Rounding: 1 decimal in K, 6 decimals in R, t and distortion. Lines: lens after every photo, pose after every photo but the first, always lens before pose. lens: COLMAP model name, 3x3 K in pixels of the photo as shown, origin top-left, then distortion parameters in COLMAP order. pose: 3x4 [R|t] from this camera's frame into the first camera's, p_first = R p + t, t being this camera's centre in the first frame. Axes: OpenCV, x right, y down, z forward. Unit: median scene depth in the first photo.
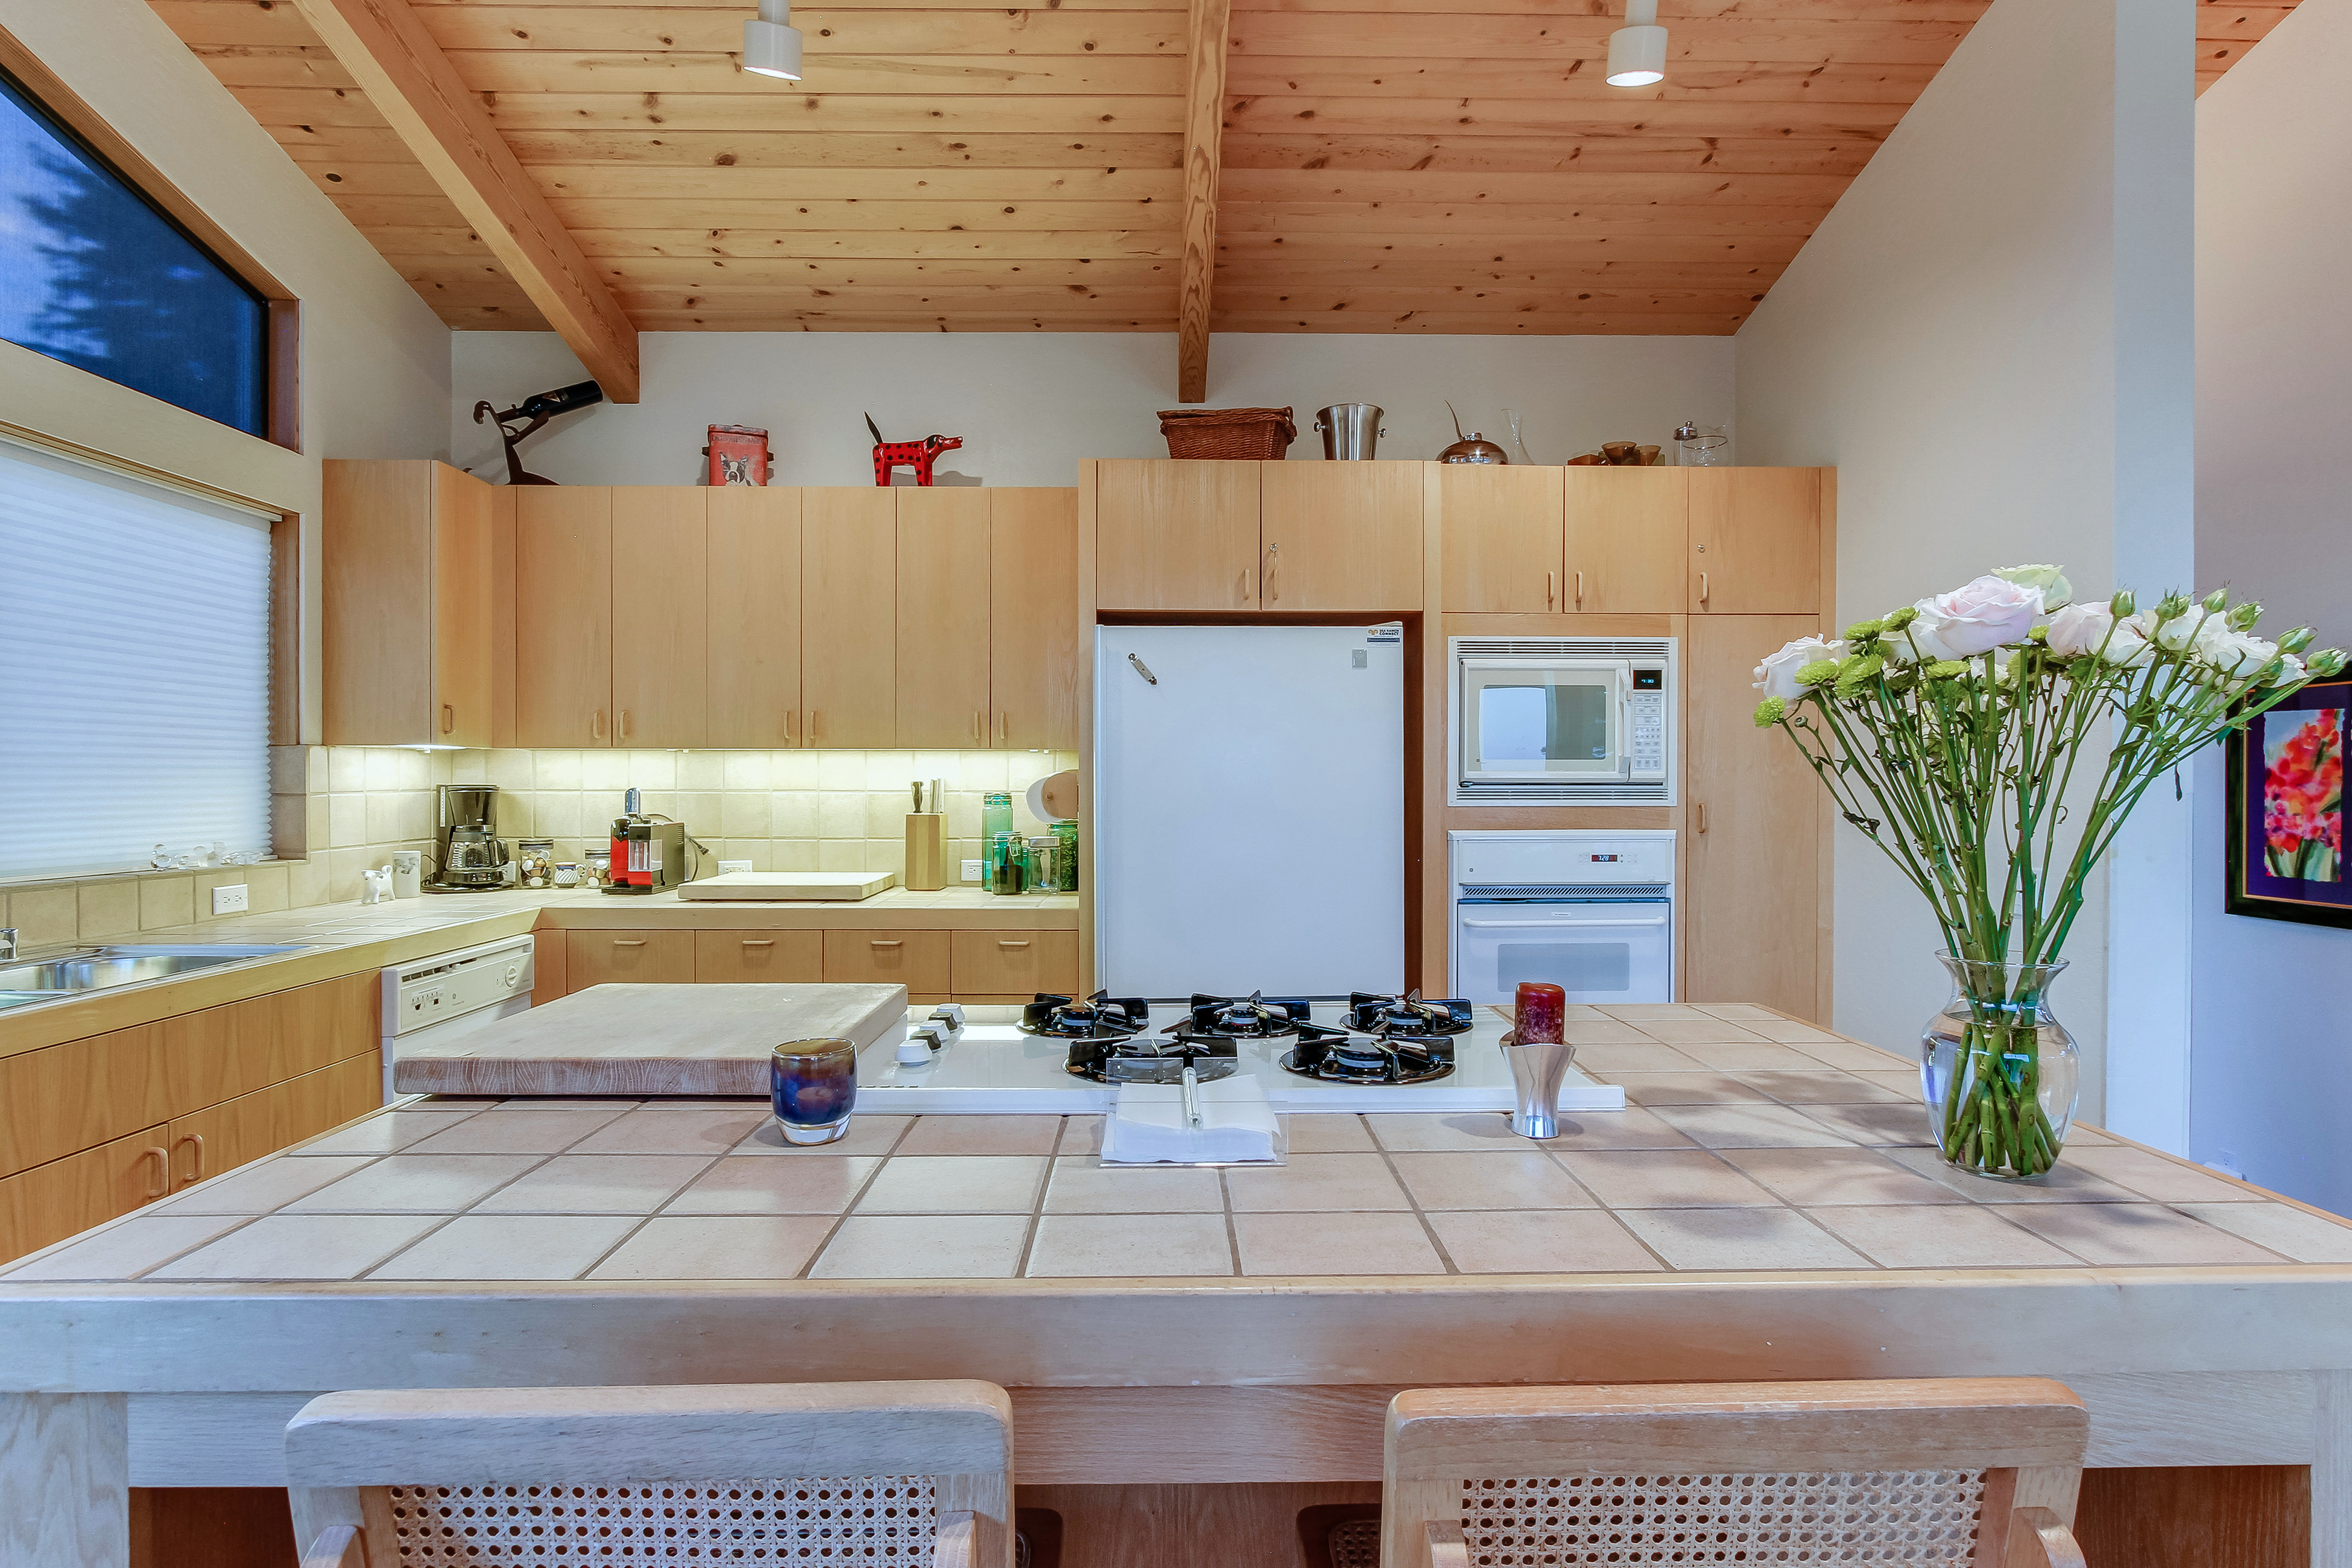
lens RADIAL K [[1190.4, 0, 1181.9], [0, 1190.4, 791.0], [0, 0, 1]] dist [-0.007307, -0.000108]
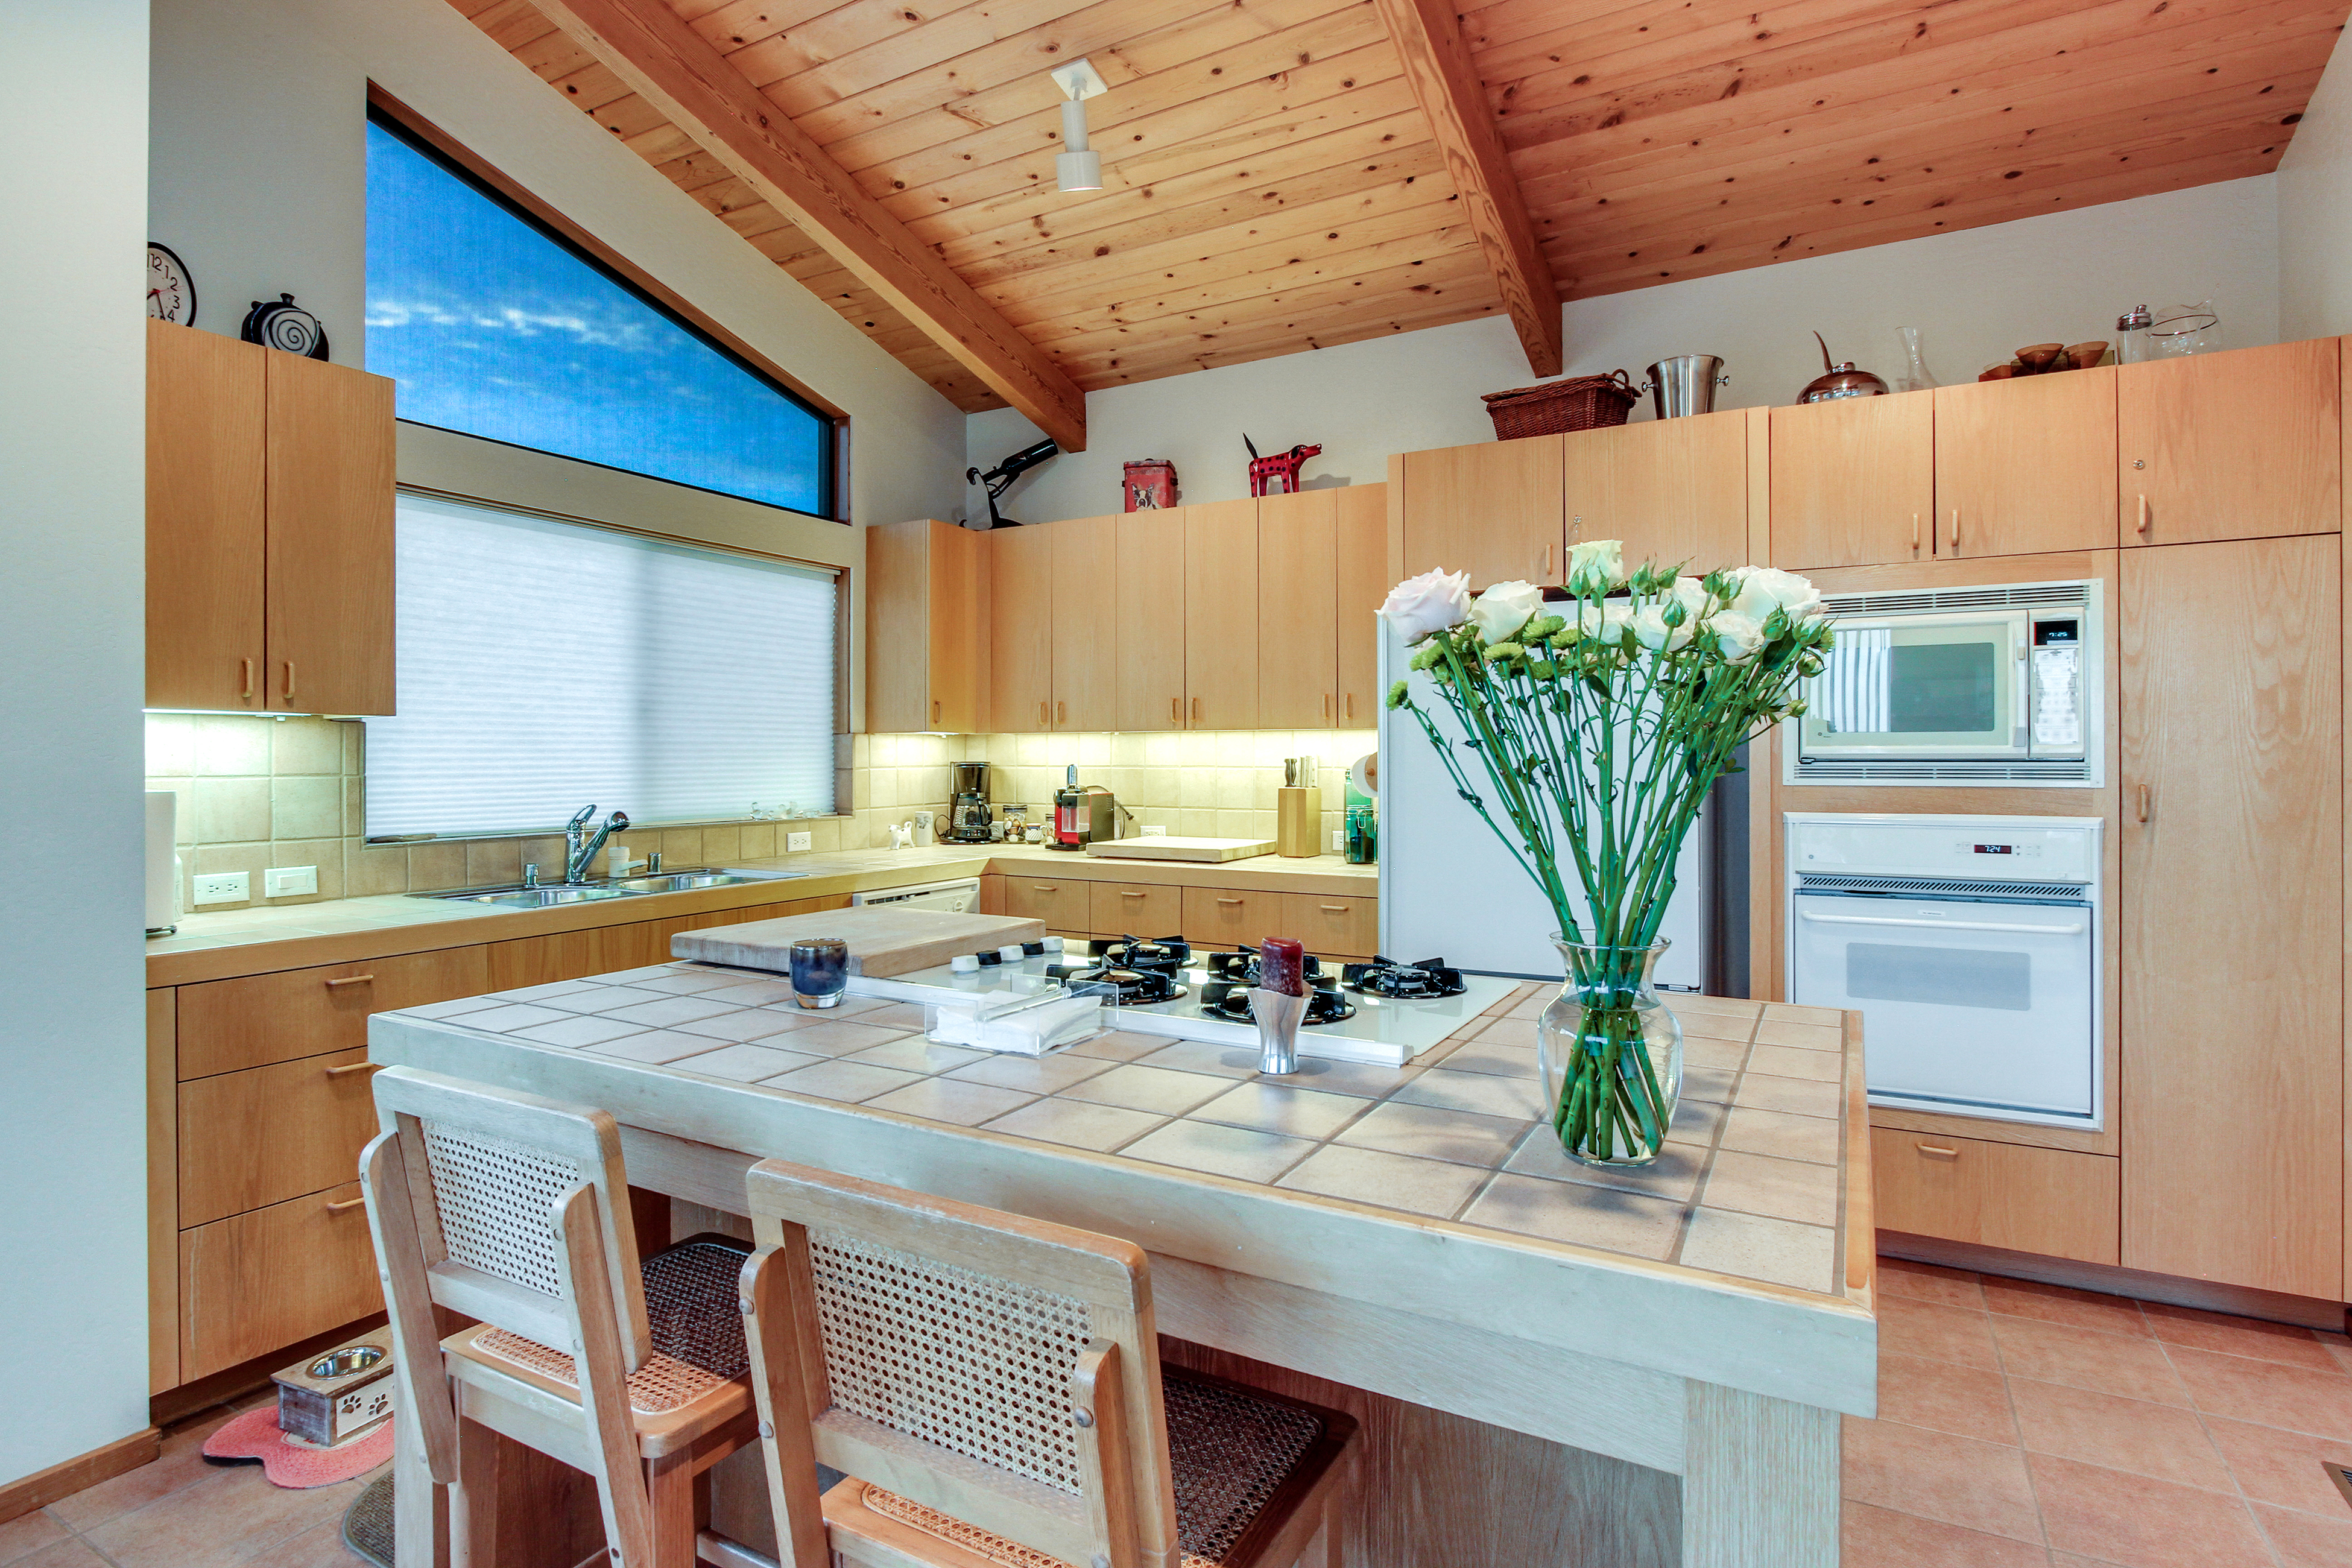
lens RADIAL K [[1192.8, 0, 1165.4], [0, 1192.8, 751.8], [0, 0, 1]] dist [-0.012506, 0.000572]
pose [[0.857795, -0.004801, -0.513970, 0.273327], [-0.001706, 0.999924, -0.012188, -0.000804], [0.513990, 0.011332, 0.857721, -0.011828]]
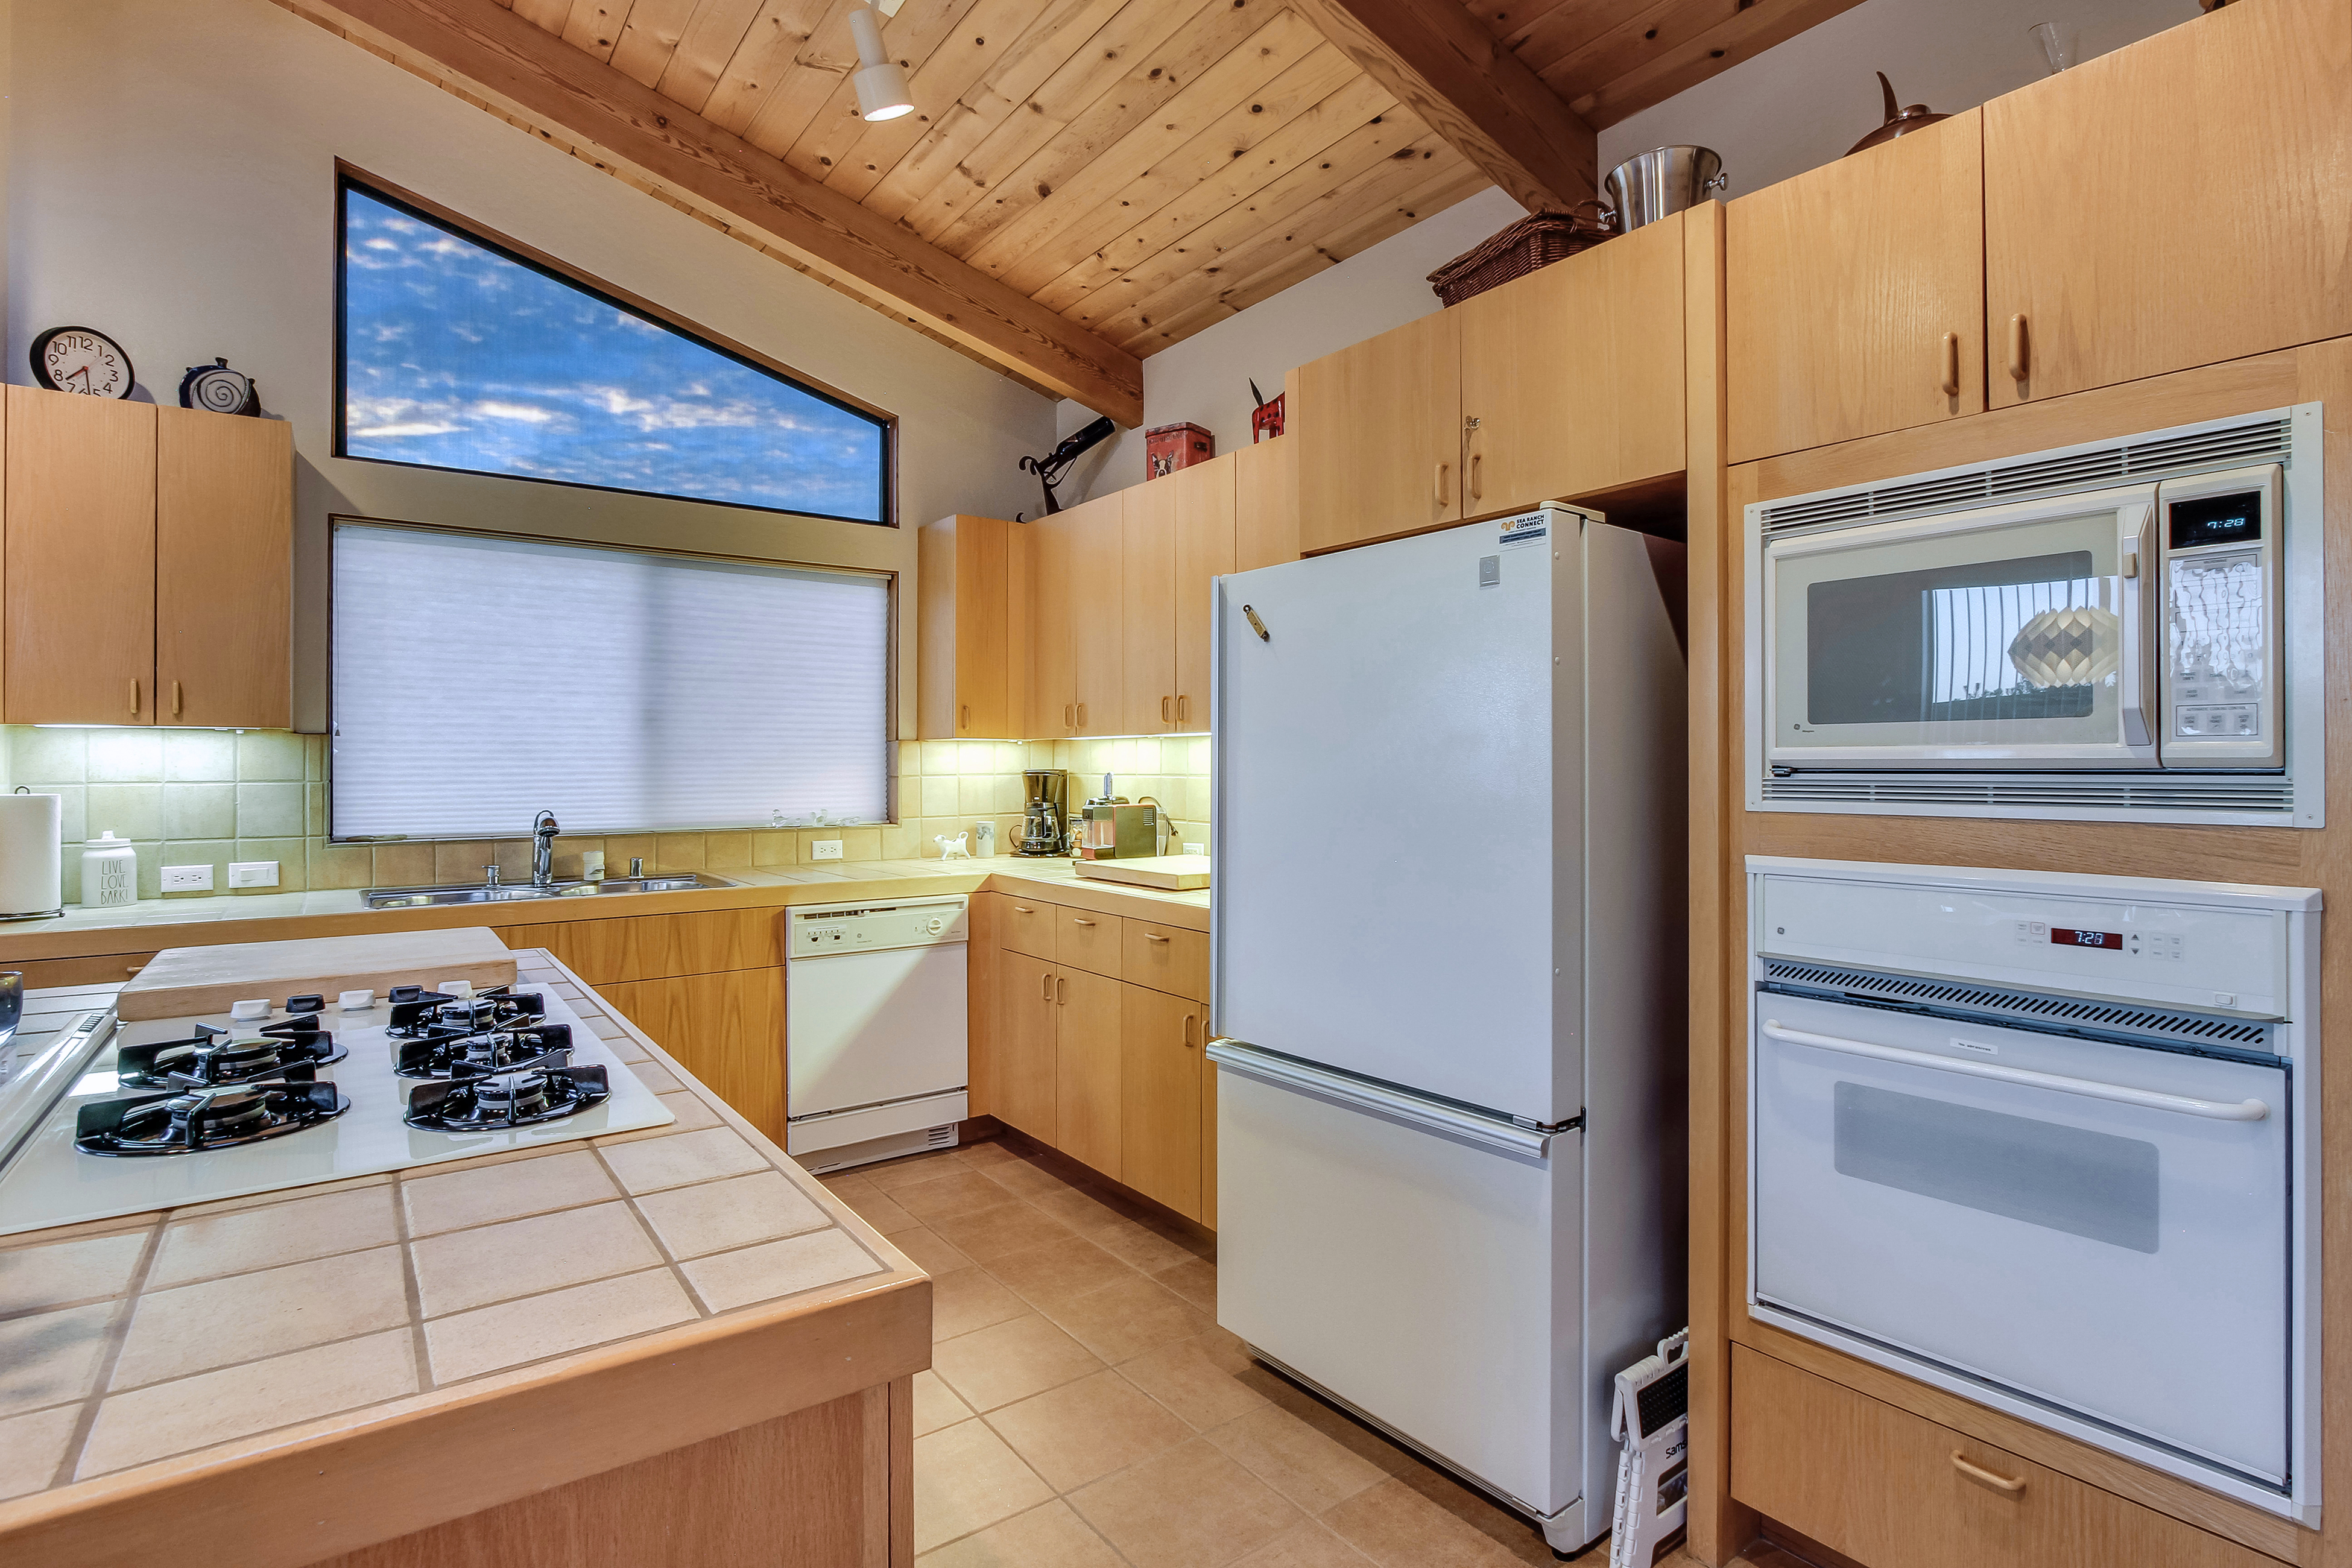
lens RADIAL K [[1156.9, 0, 1172.1], [0, 1156.9, 757.6], [0, 0, 1]] dist [-0.013523, 0.000103]
pose [[0.574991, -0.007103, -0.818129, 0.488212], [-0.004037, 0.999926, -0.011518, -0.004638], [0.818150, 0.009926, 0.574920, 0.454790]]
